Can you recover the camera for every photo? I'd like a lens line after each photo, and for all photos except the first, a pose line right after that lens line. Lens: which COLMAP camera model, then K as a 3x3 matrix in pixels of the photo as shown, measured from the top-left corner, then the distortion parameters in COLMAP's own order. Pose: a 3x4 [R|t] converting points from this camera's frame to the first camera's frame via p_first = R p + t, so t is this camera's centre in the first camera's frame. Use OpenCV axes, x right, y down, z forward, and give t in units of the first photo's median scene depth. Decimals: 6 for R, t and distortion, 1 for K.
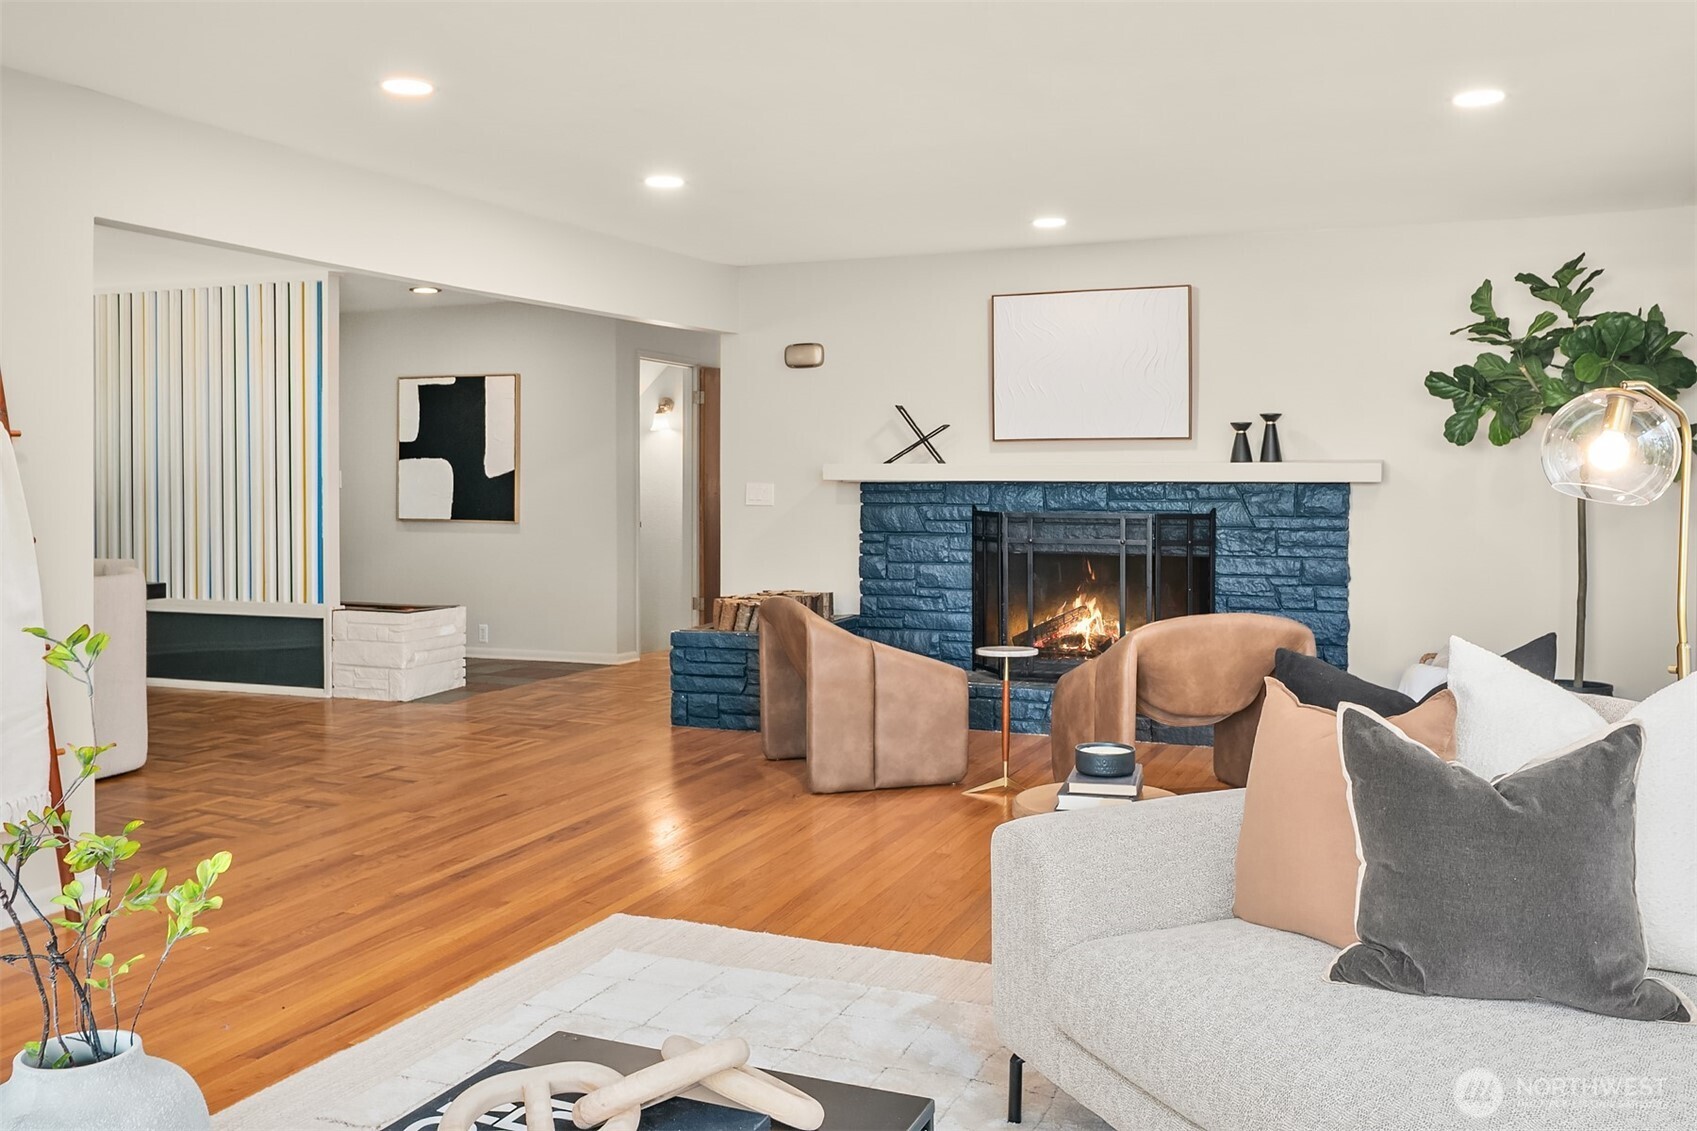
lens RADIAL K [[1417.1, 0, 848.9], [0, 1417.1, 560.2], [0, 0, 1]] dist [-0.011269, -0.006897]
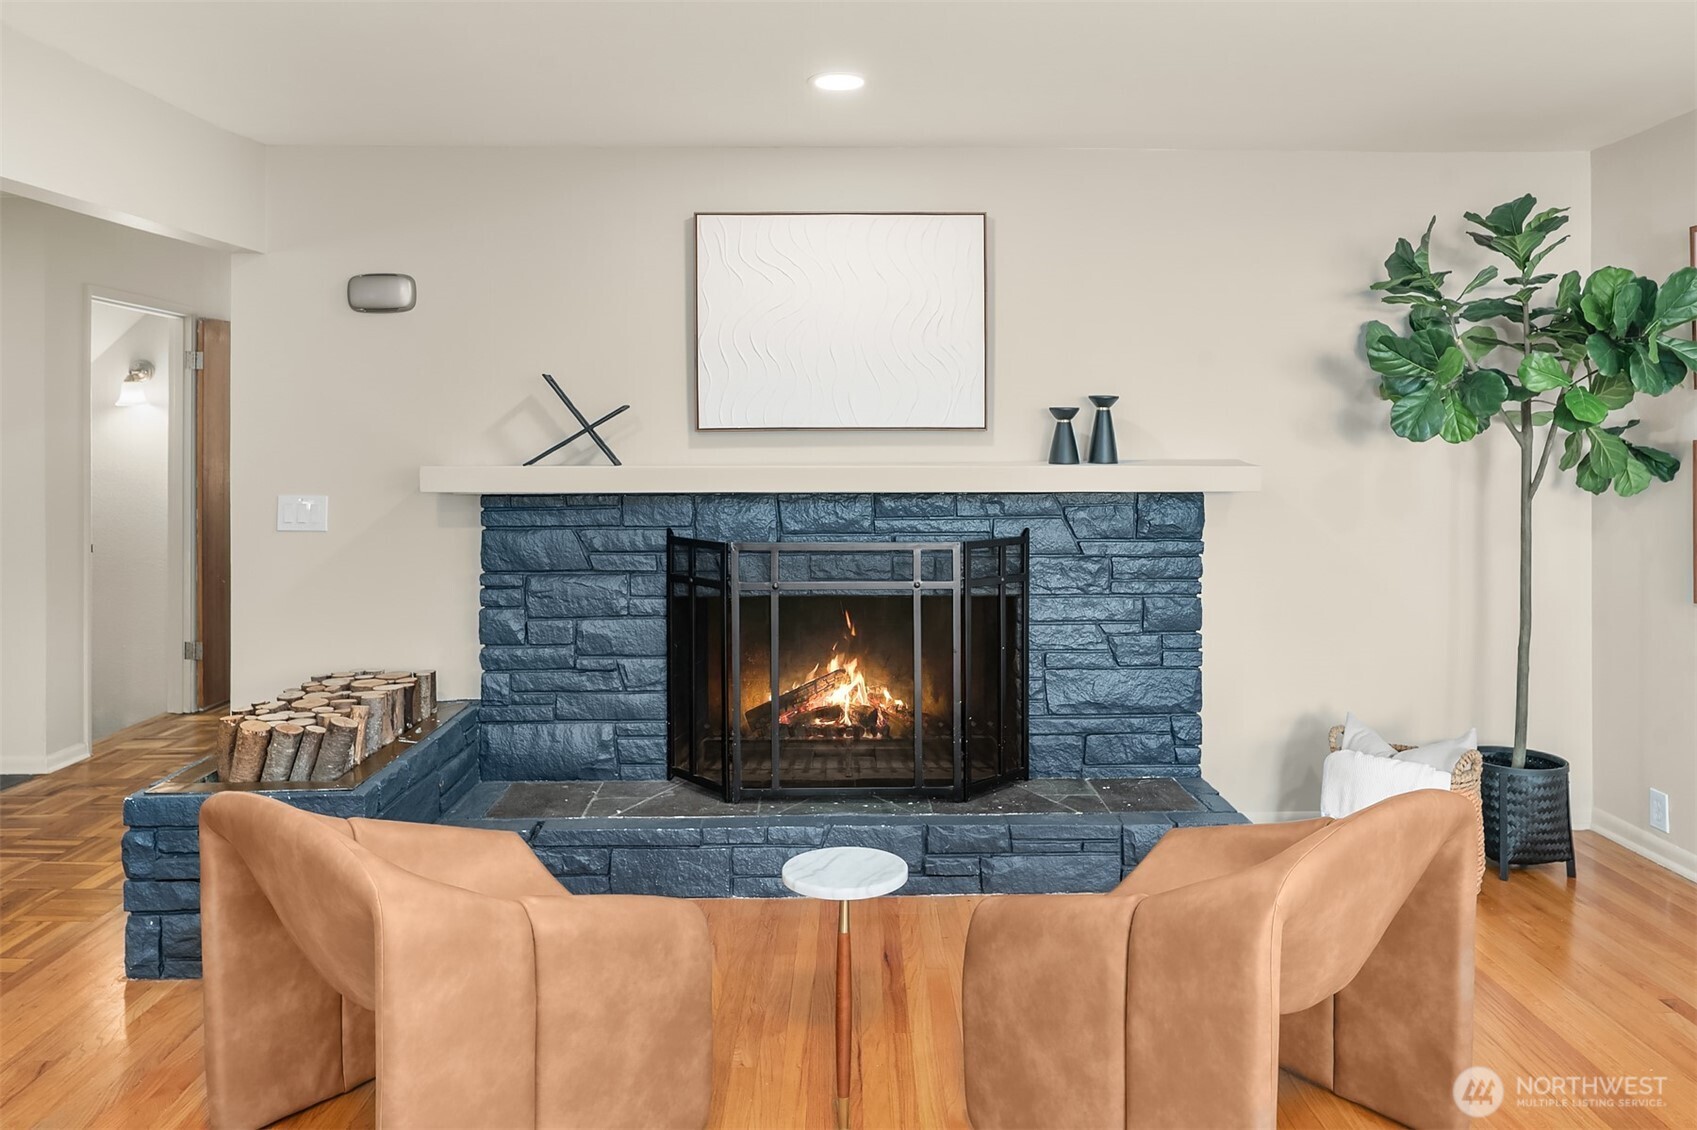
lens RADIAL K [[1091.1, 0, 841.2], [0, 1091.1, 468.2], [0, 0, 1]] dist [-0.011070, -0.009465]
pose [[0.912106, -0.005476, 0.409919, -0.046564], [0.026018, 0.998668, -0.044552, -0.042291], [-0.409129, 0.051301, 0.911033, 0.508722]]
